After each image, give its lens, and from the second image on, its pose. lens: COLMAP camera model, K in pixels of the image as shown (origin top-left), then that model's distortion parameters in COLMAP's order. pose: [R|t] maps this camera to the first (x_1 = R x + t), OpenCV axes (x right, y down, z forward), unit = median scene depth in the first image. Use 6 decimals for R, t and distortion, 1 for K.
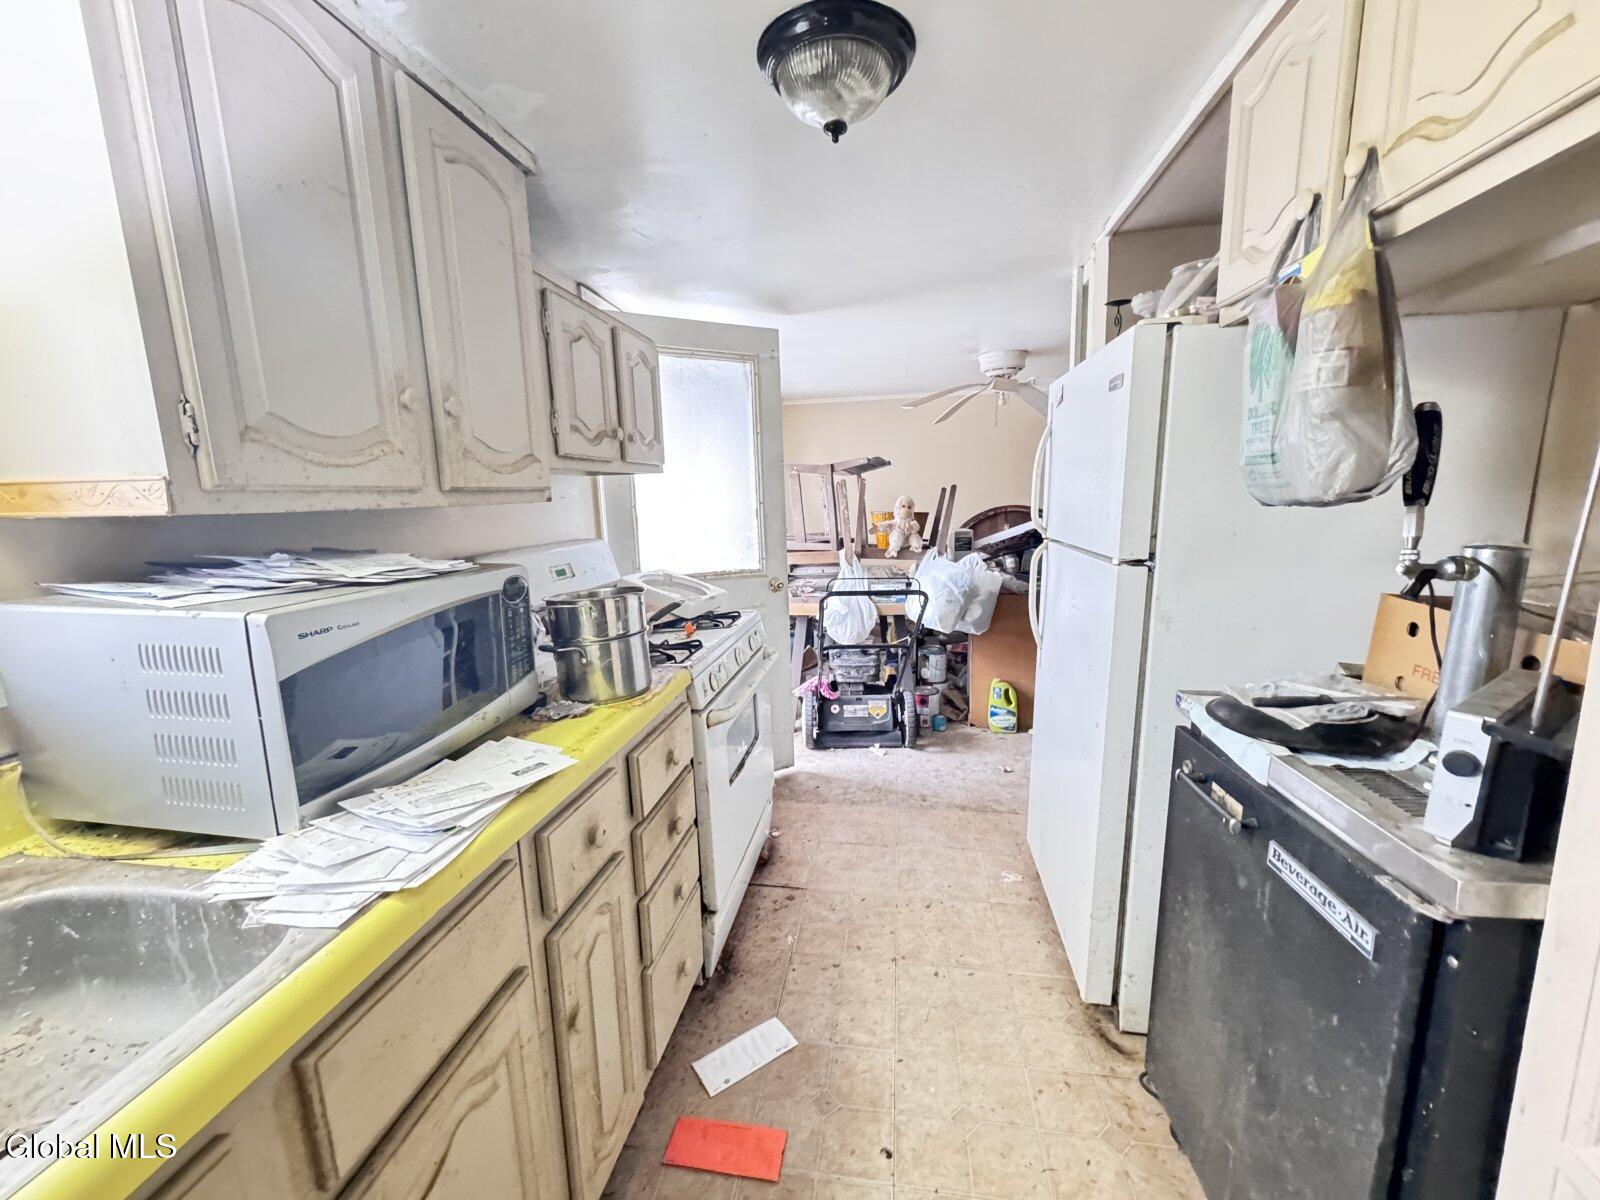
lens RADIAL K [[636.6, 0, 799.6], [0, 636.6, 601.7], [0, 0, 1]] dist [-0.002360, 0.000054]
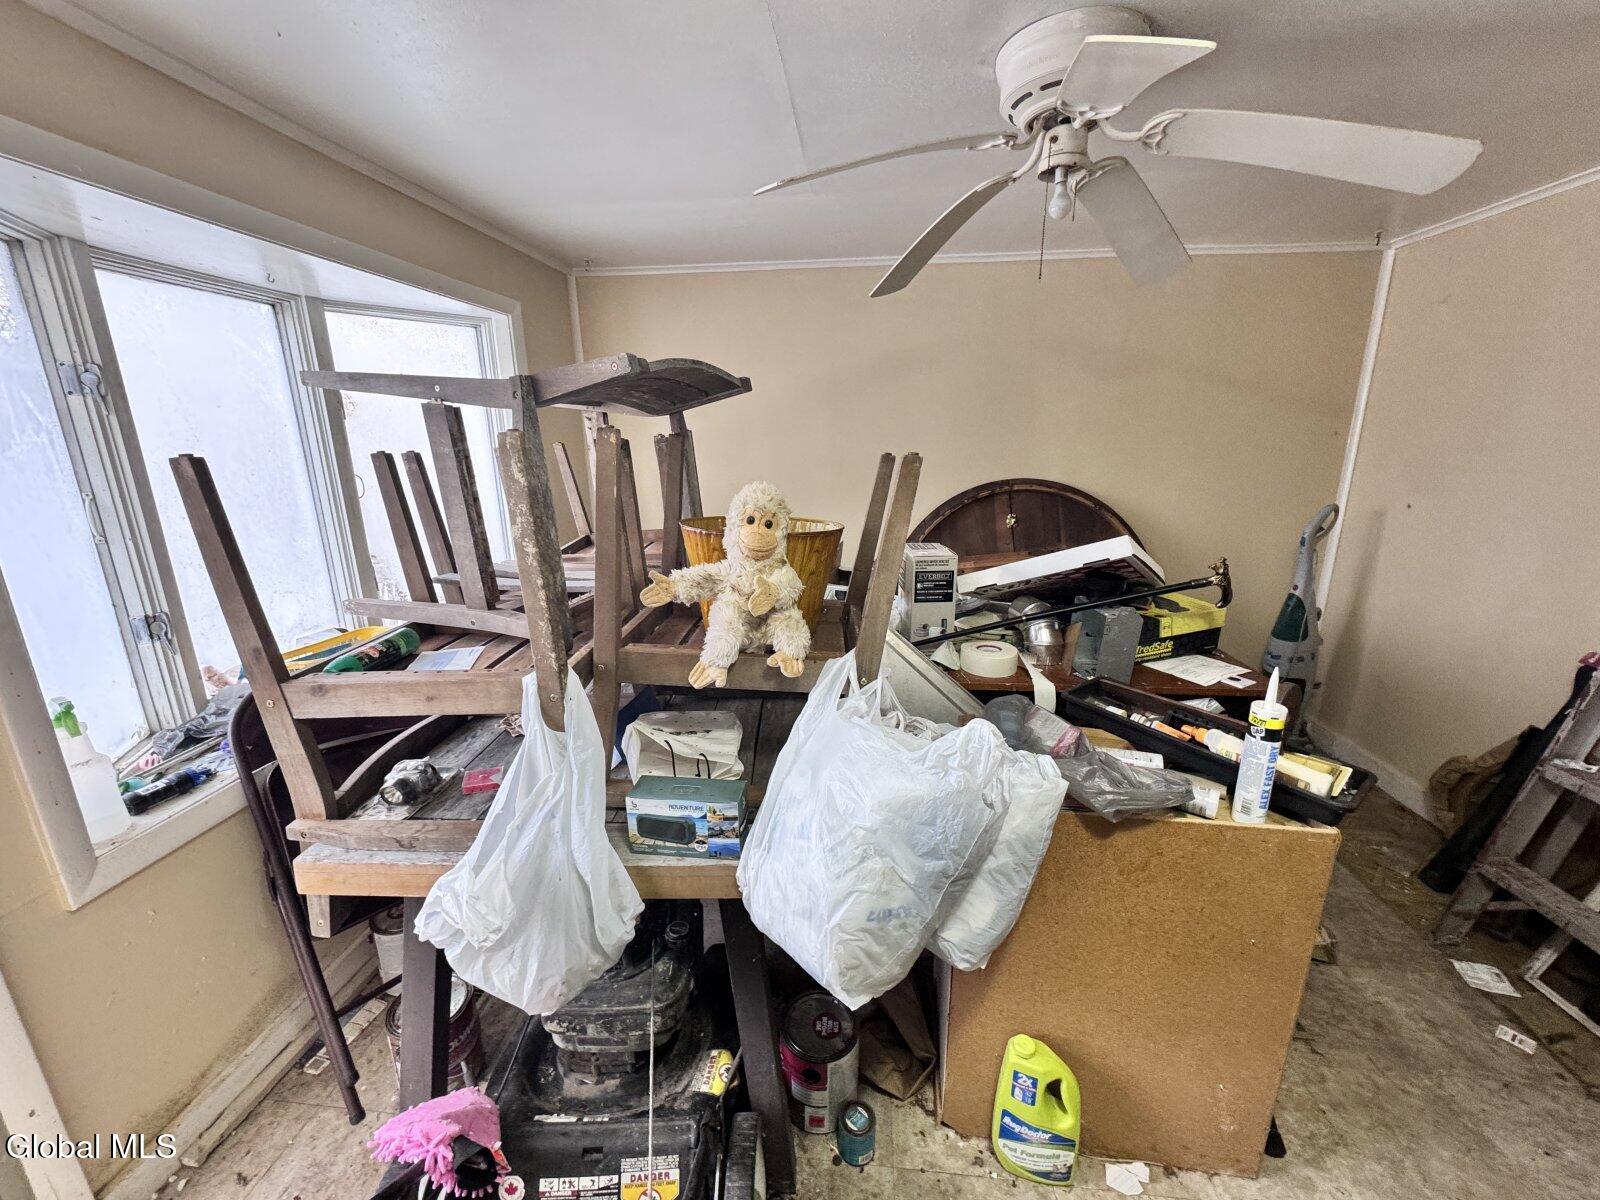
lens RADIAL K [[636.6, 0, 800.0], [0, 636.6, 600.7], [0, 0, 1]] dist [-0.002360, 0.000054]
pose [[0.998172, 0.005273, 0.060199, 0.169305], [-0.010562, 0.996076, 0.087871, -0.138794], [-0.059499, -0.088347, 0.994311, 0.689827]]
